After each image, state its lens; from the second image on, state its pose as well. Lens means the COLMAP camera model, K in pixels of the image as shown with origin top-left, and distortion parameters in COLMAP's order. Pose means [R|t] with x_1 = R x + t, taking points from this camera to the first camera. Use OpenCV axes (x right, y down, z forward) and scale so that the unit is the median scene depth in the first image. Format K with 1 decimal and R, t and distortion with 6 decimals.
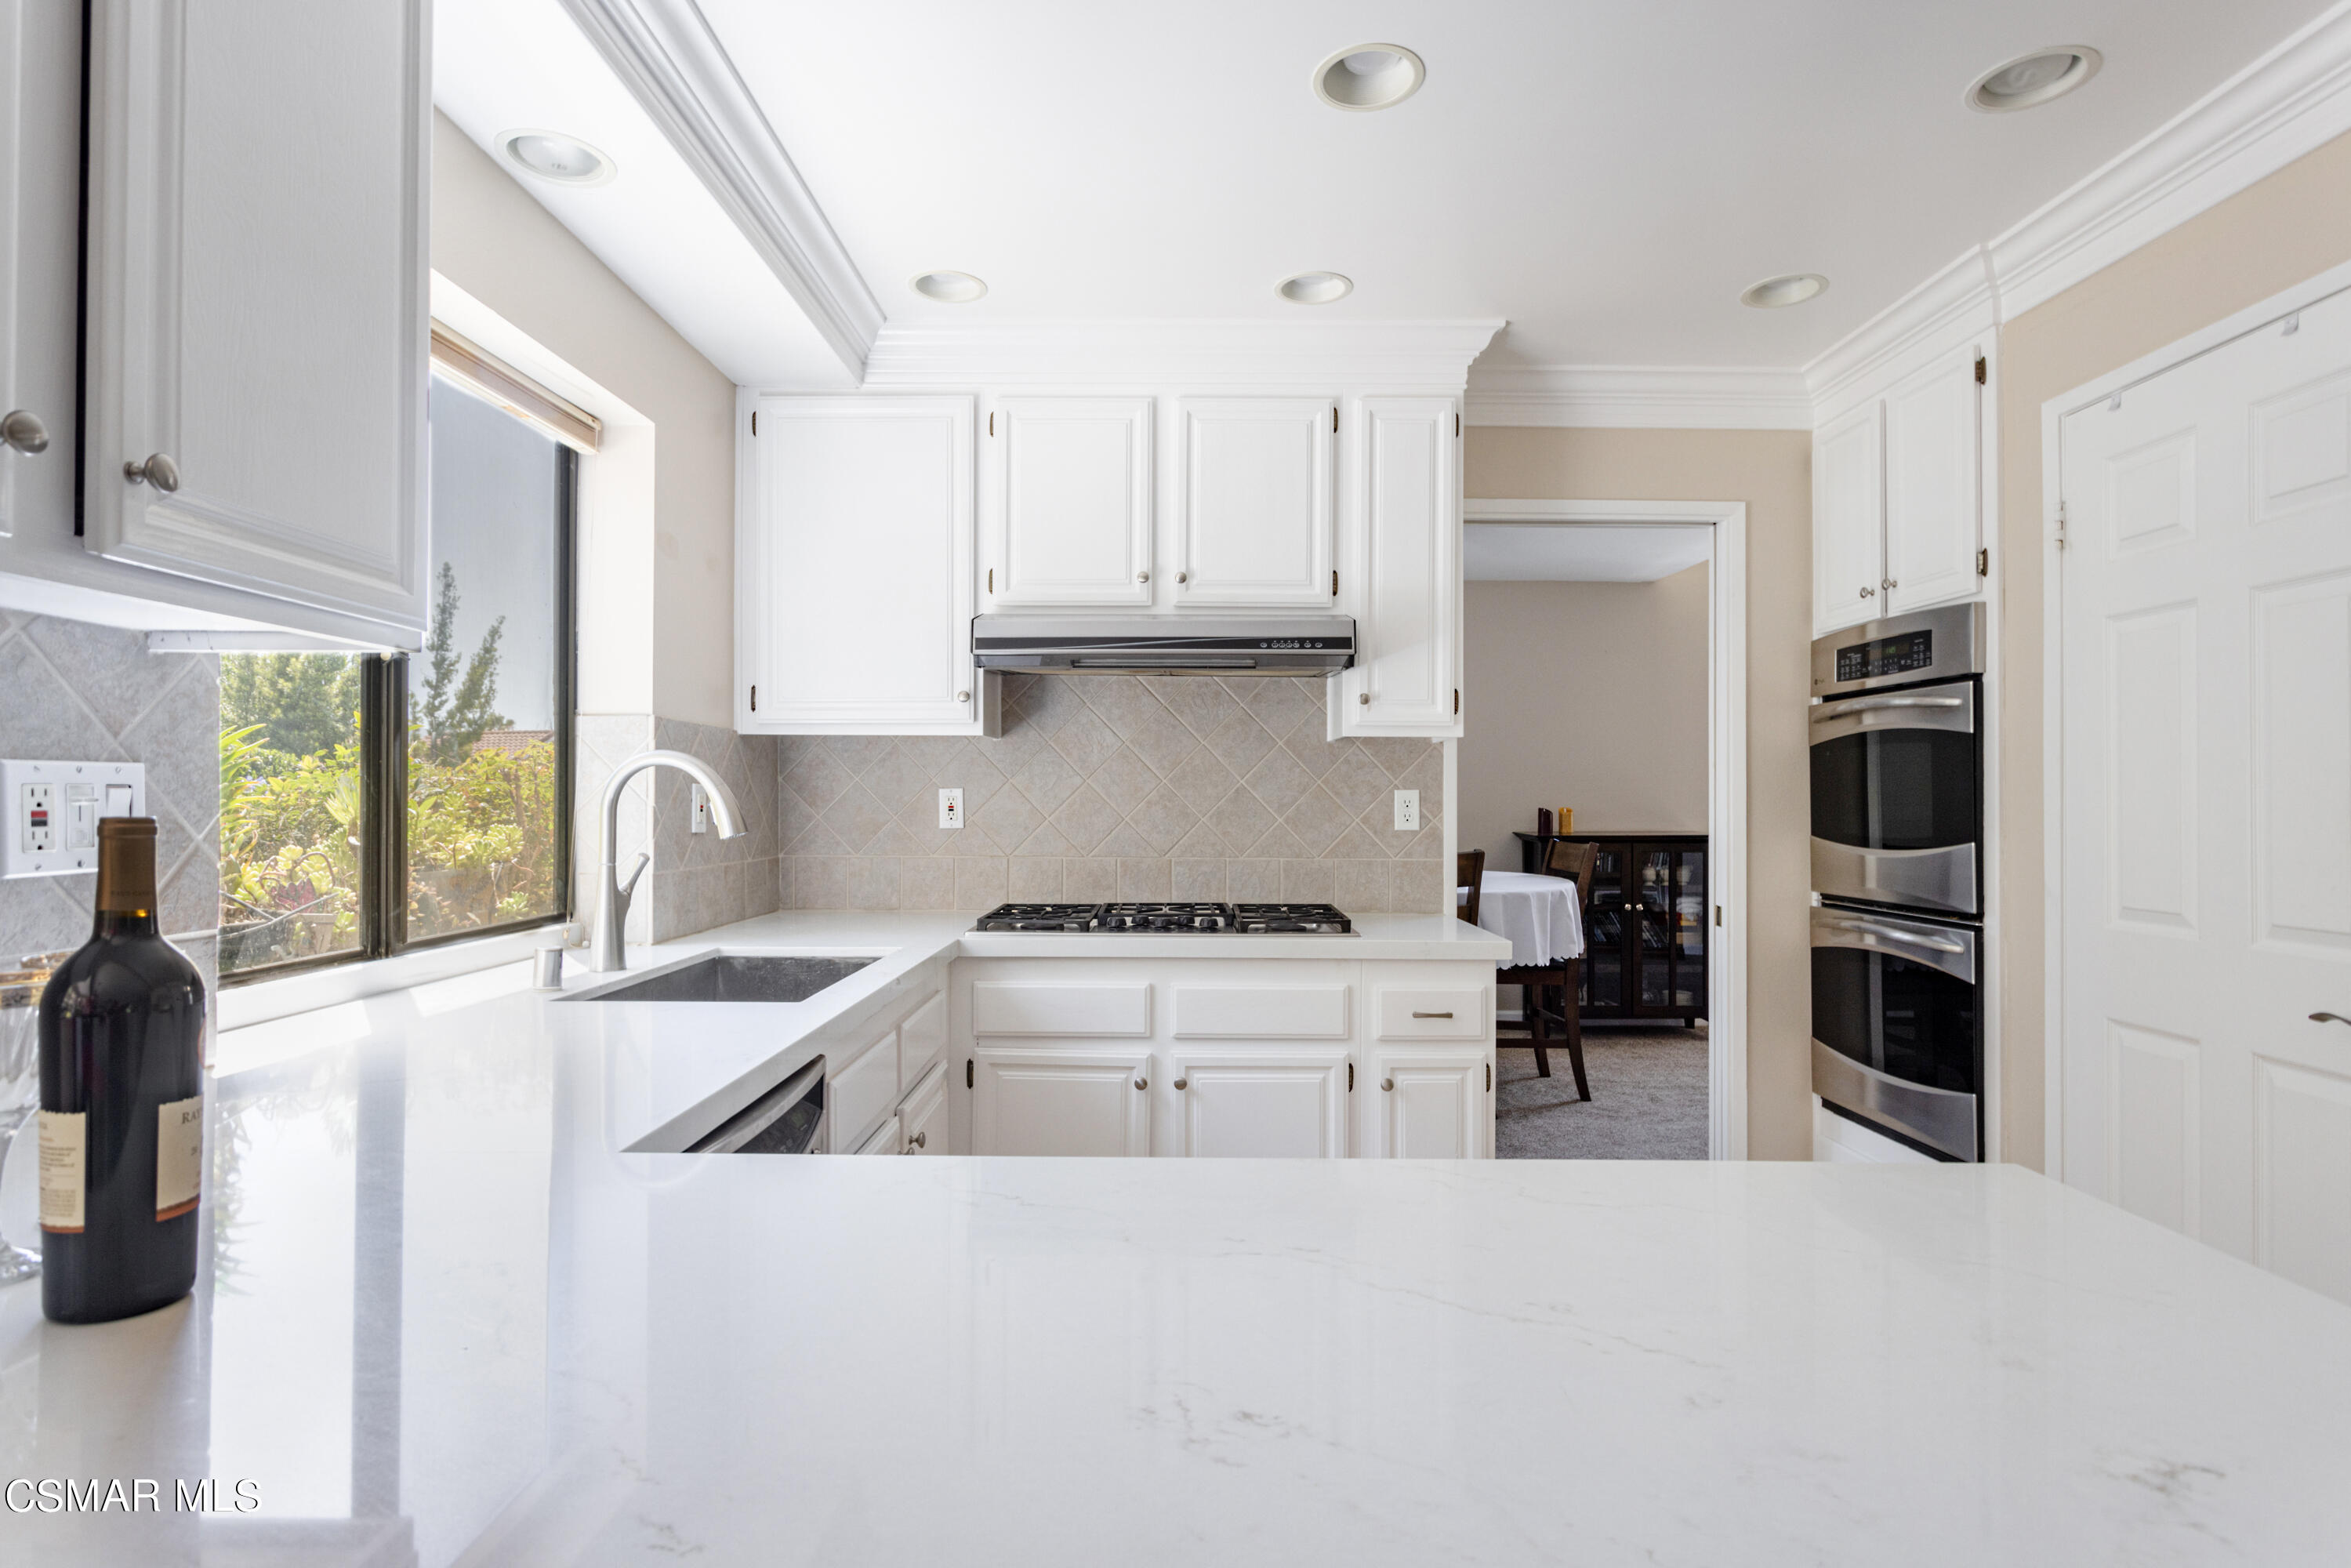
lens RADIAL K [[1197.0, 0, 1168.8], [0, 1197.0, 788.5], [0, 0, 1]] dist [-0.004893, 0.002408]
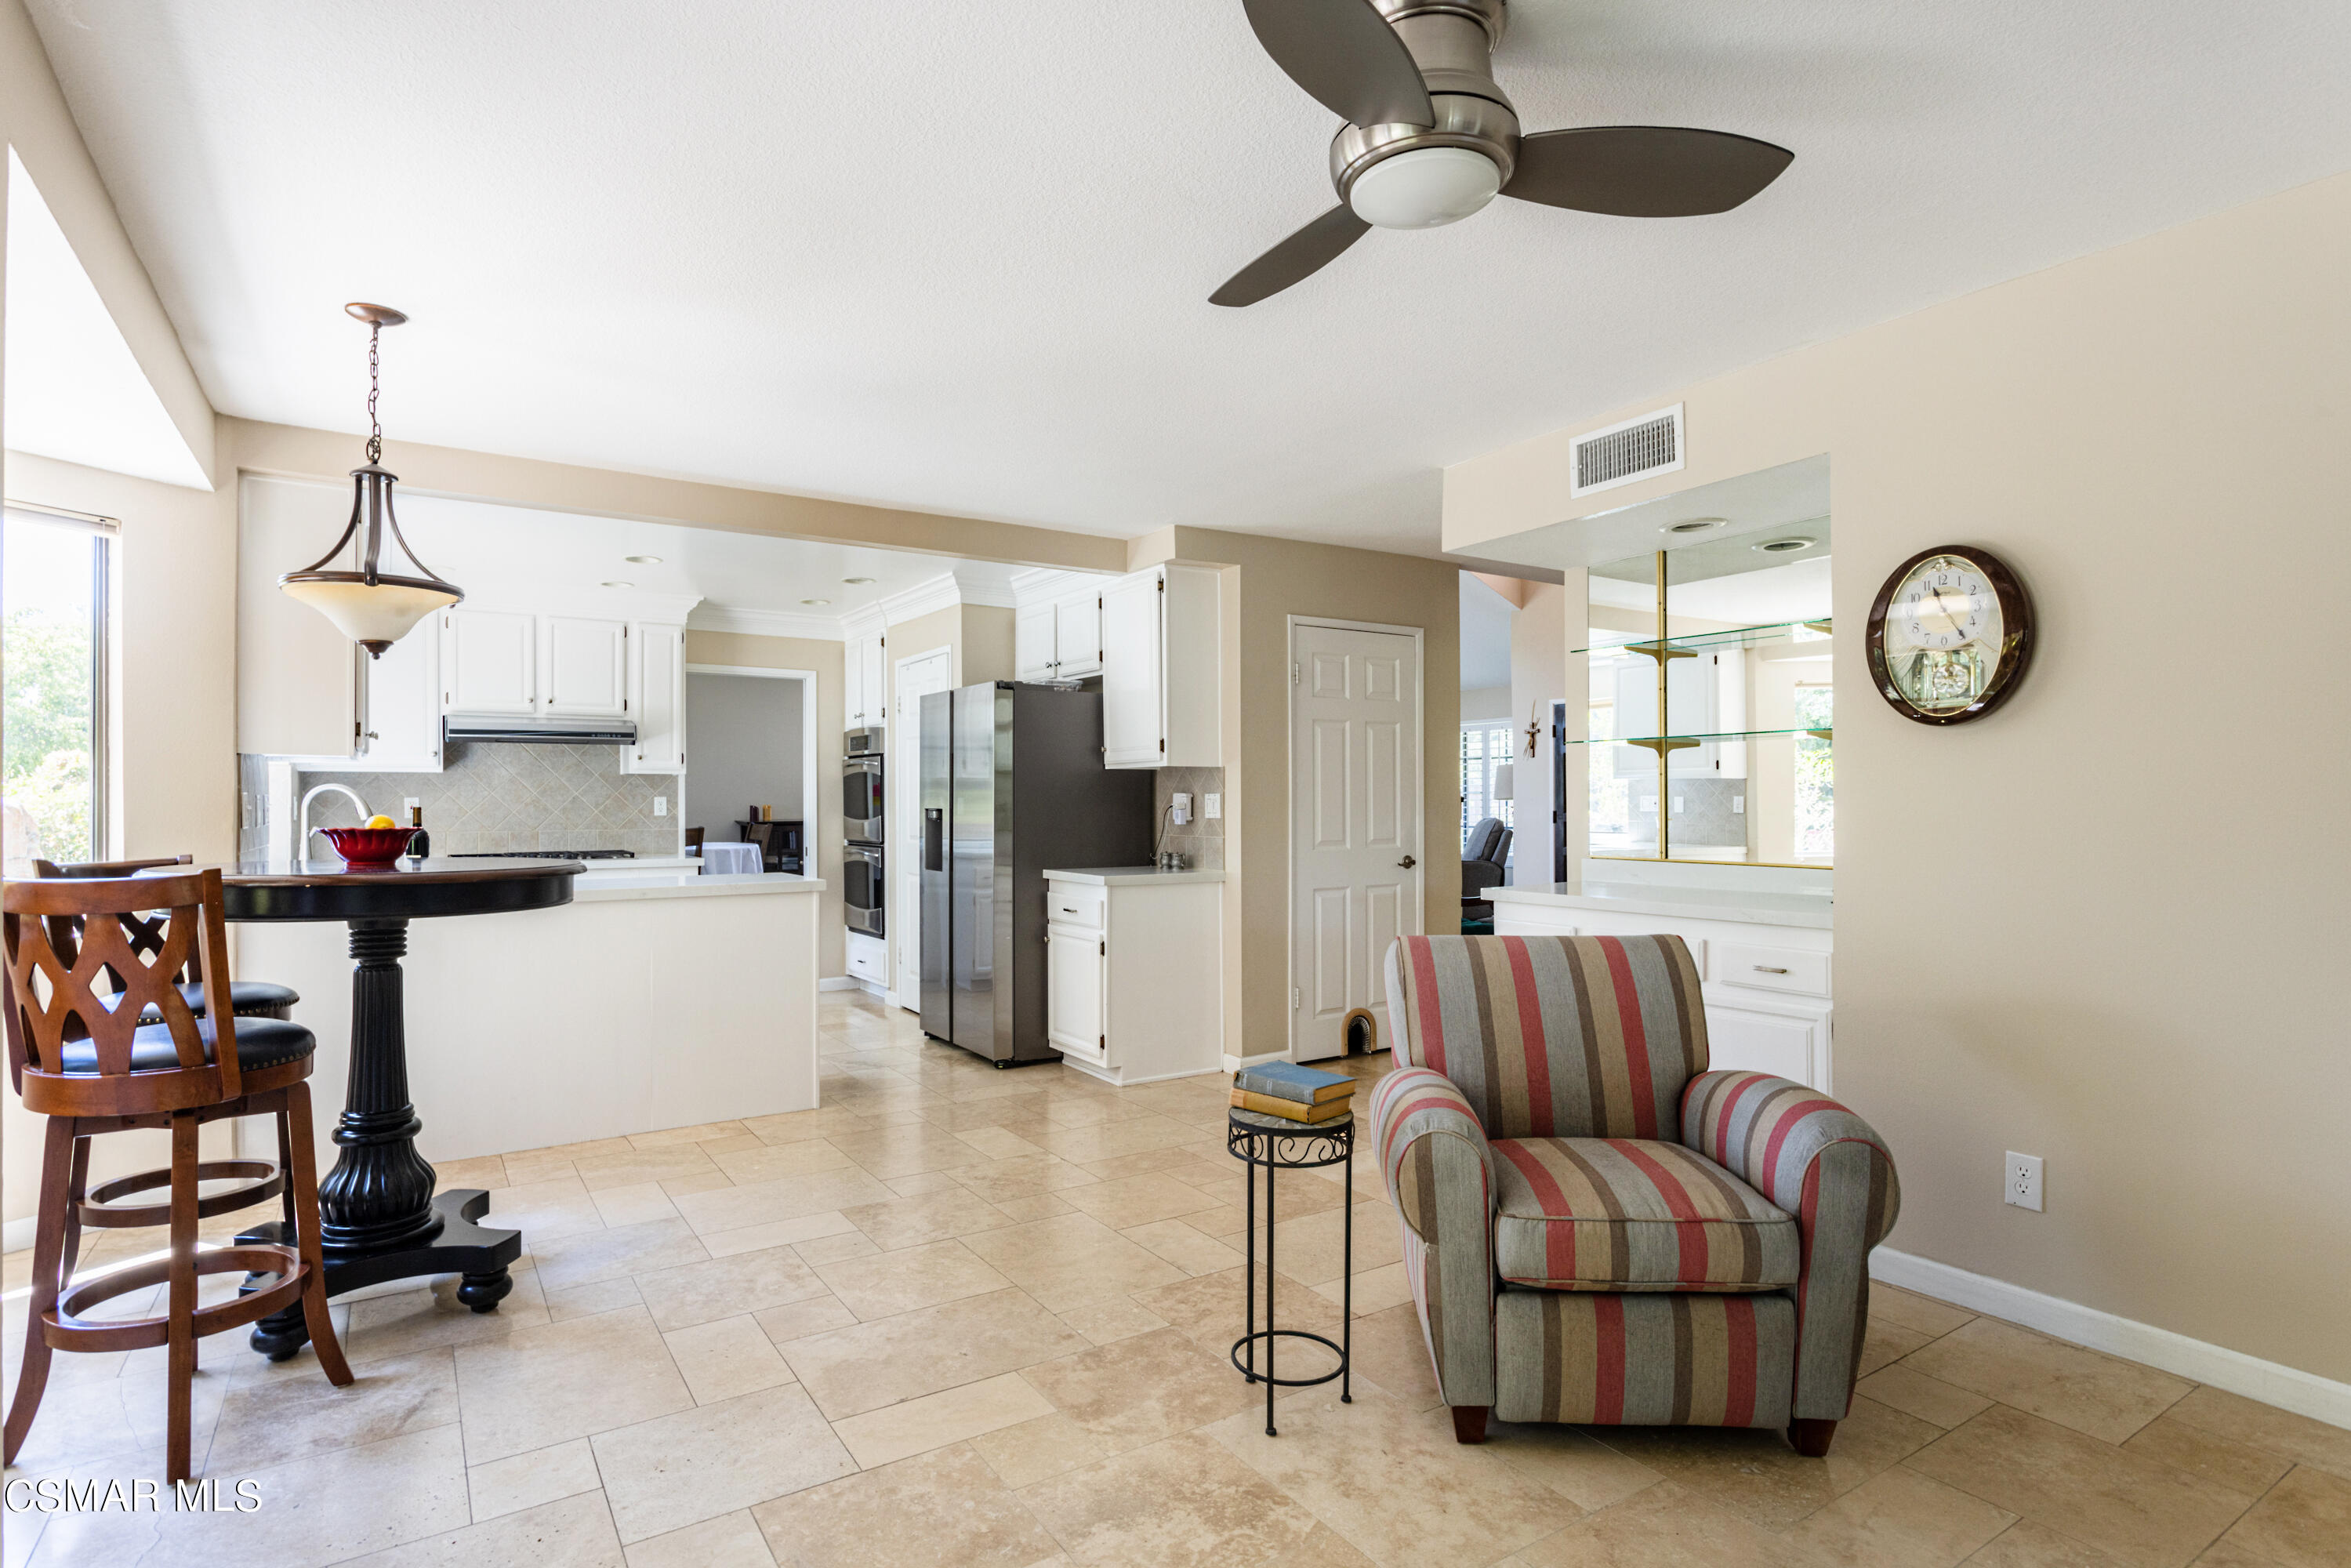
lens RADIAL K [[1166.6, 0, 1162.1], [0, 1166.6, 791.6], [0, 0, 1]] dist [-0.015472, 0.002190]
pose [[0.832002, -0.004291, 0.554756, -0.234166], [0.002975, 0.999990, 0.003273, -0.014030], [-0.554765, -0.001072, 0.832007, -1.374118]]
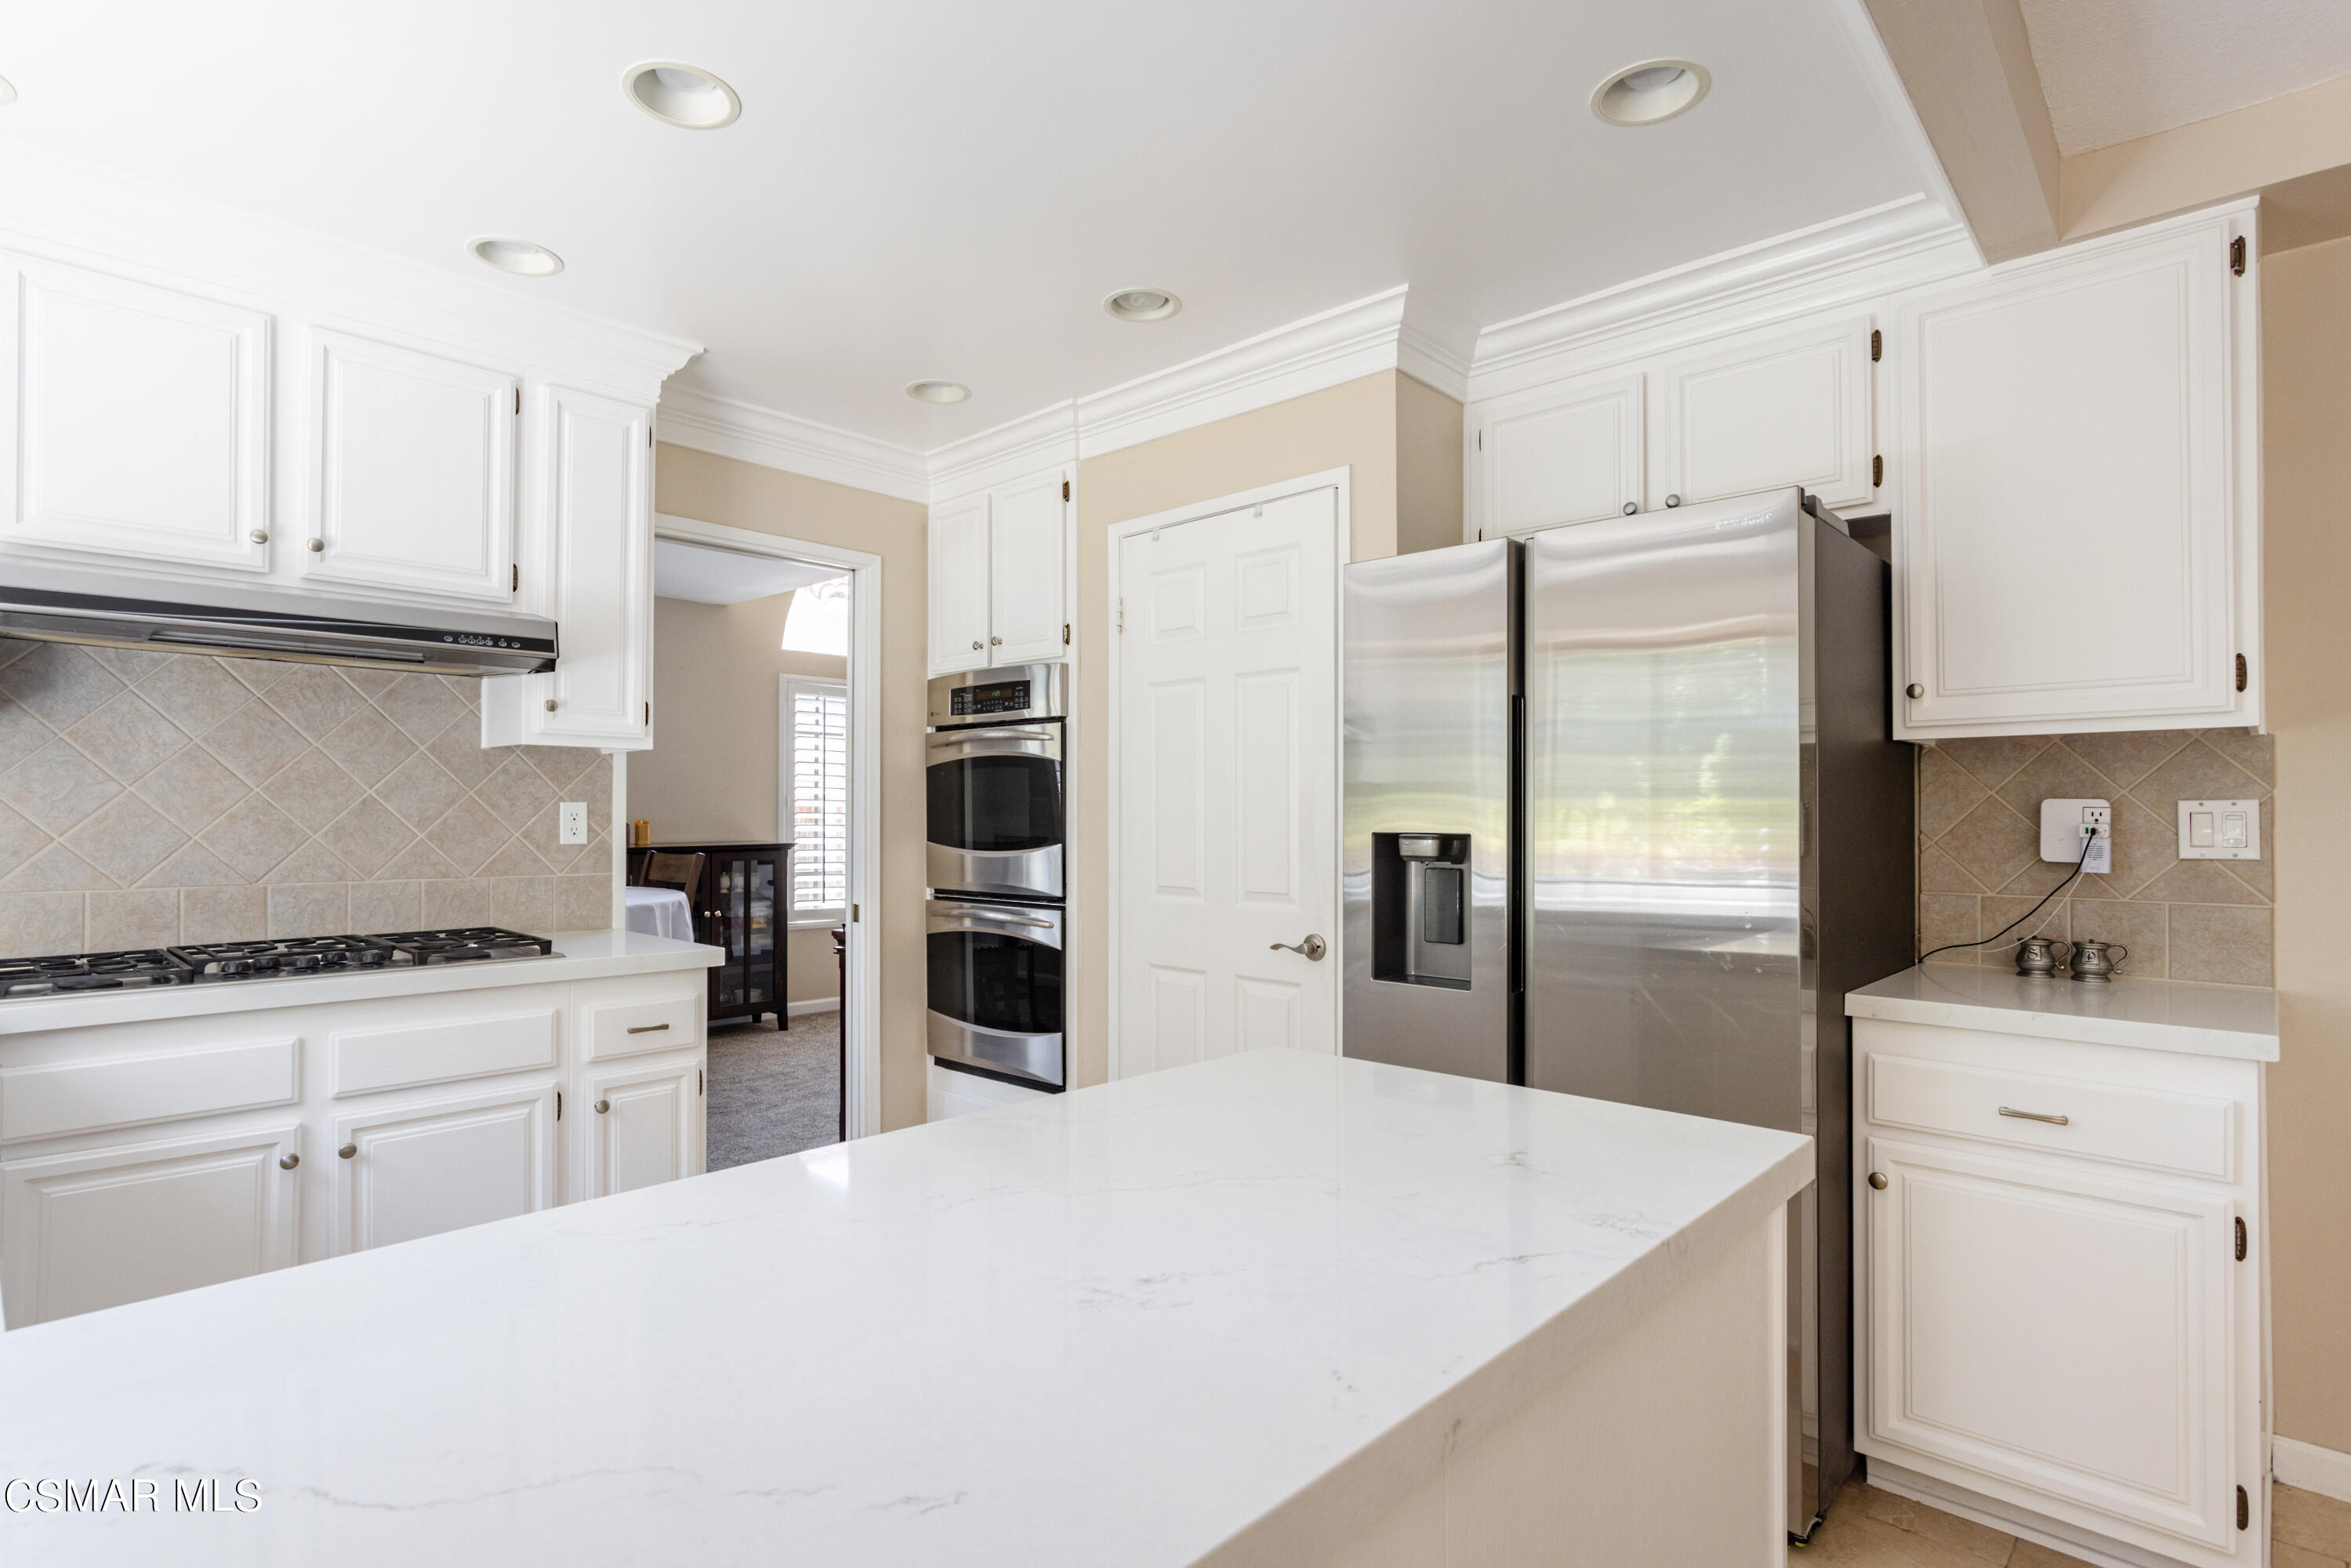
lens RADIAL K [[1166.6, 0, 1172.7], [0, 1166.6, 798.4], [0, 0, 1]] dist [-0.015472, 0.002190]
pose [[0.680897, 0.006077, 0.732354, -0.169863], [-0.004978, 0.999981, -0.003670, -0.000837], [-0.732363, -0.001147, 0.680914, 0.020214]]
